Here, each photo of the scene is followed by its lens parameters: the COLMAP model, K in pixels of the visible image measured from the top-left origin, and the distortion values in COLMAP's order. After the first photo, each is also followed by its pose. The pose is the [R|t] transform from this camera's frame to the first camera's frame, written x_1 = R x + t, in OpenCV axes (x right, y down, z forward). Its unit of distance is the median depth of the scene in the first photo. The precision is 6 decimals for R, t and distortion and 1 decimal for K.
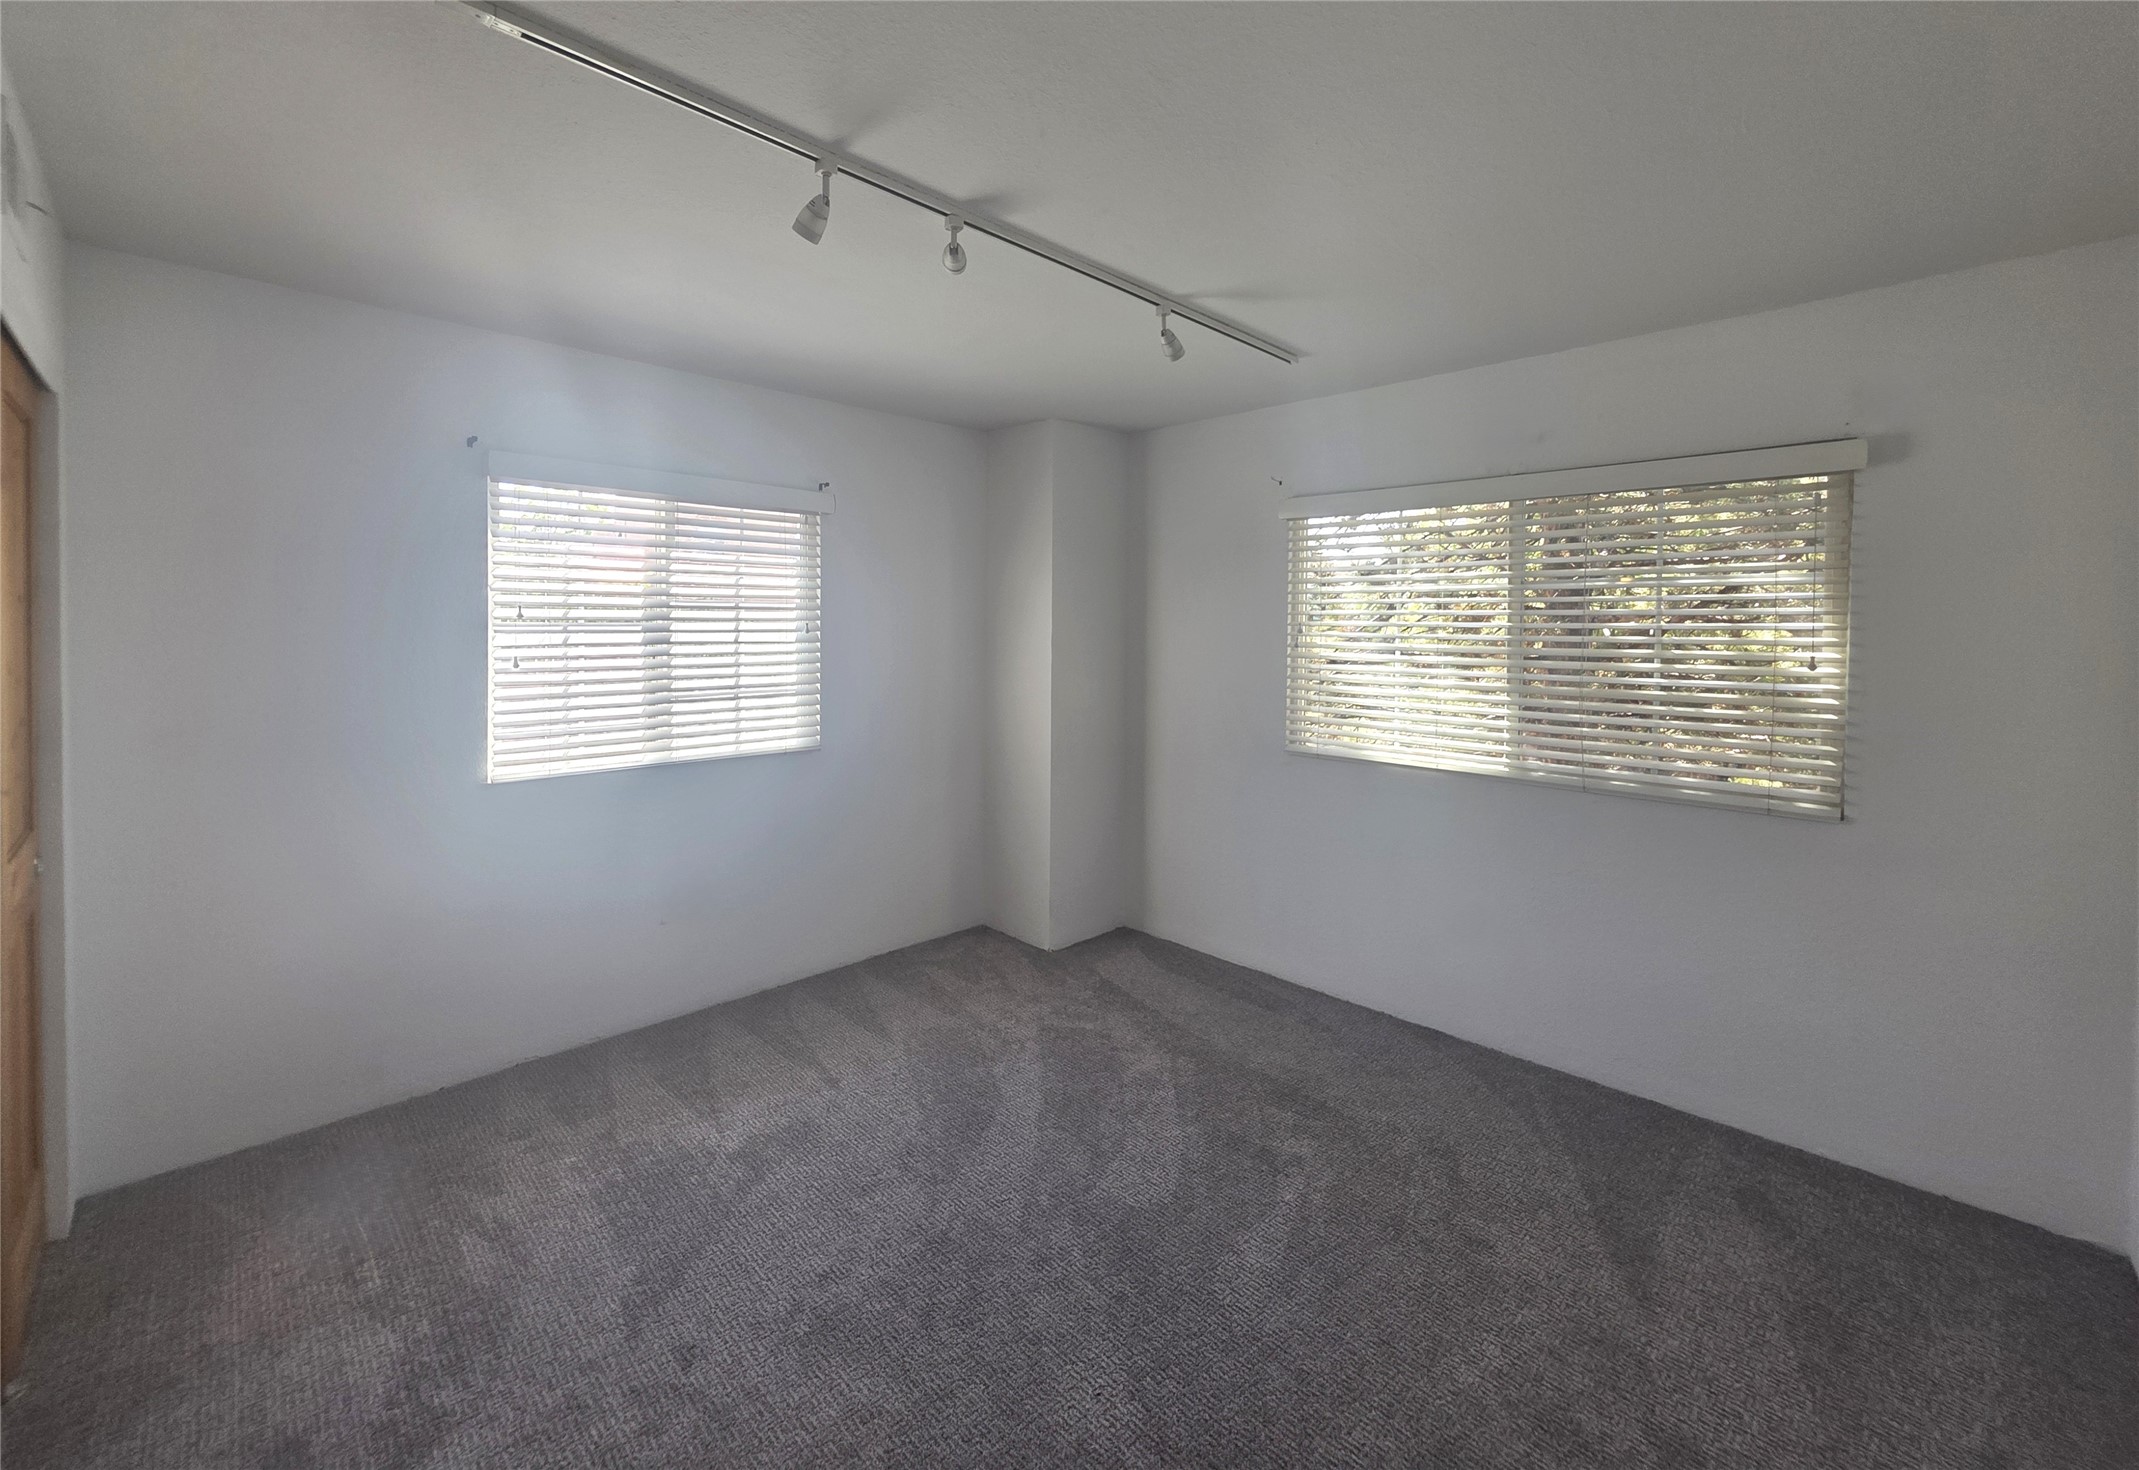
lens RADIAL K [[875.4, 0, 1071.1], [0, 875.4, 648.9], [0, 0, 1]] dist [0.000292, 0.000088]
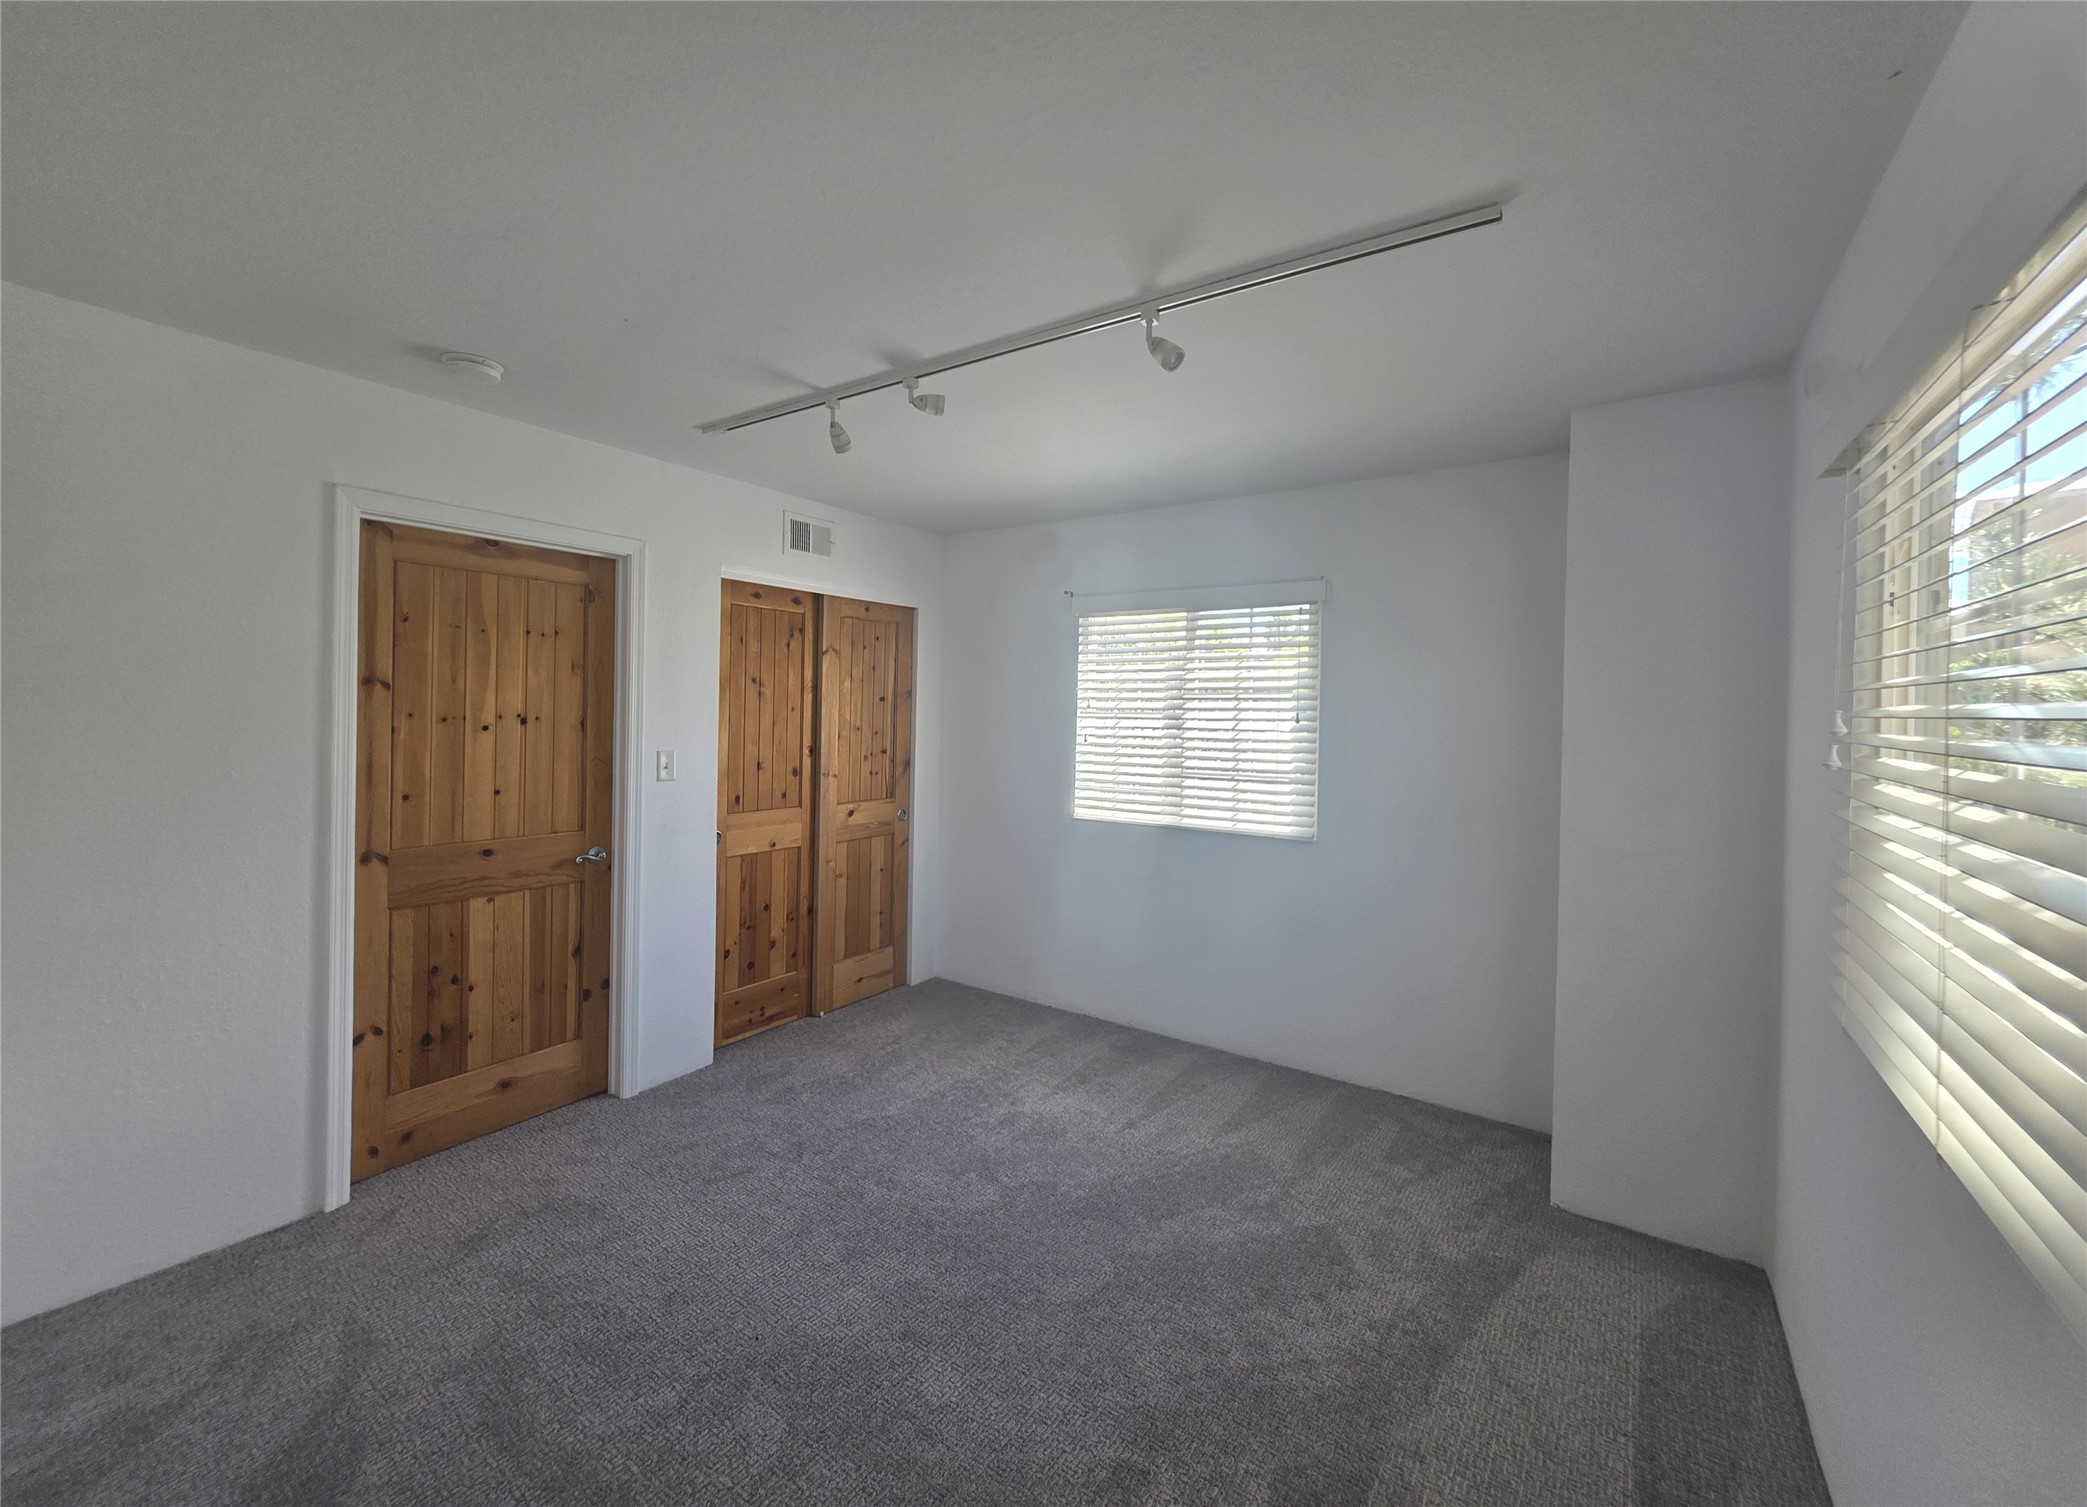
lens RADIAL K [[830.5, 0, 1047.3], [0, 830.5, 720.3], [0, 0, 1]] dist [0.000949, 0.000061]
pose [[0.189695, 0.007185, -0.981817, 0.649766], [-0.041055, 0.999157, -0.000620, -0.009684], [0.980984, 0.040426, 0.189830, 0.602621]]
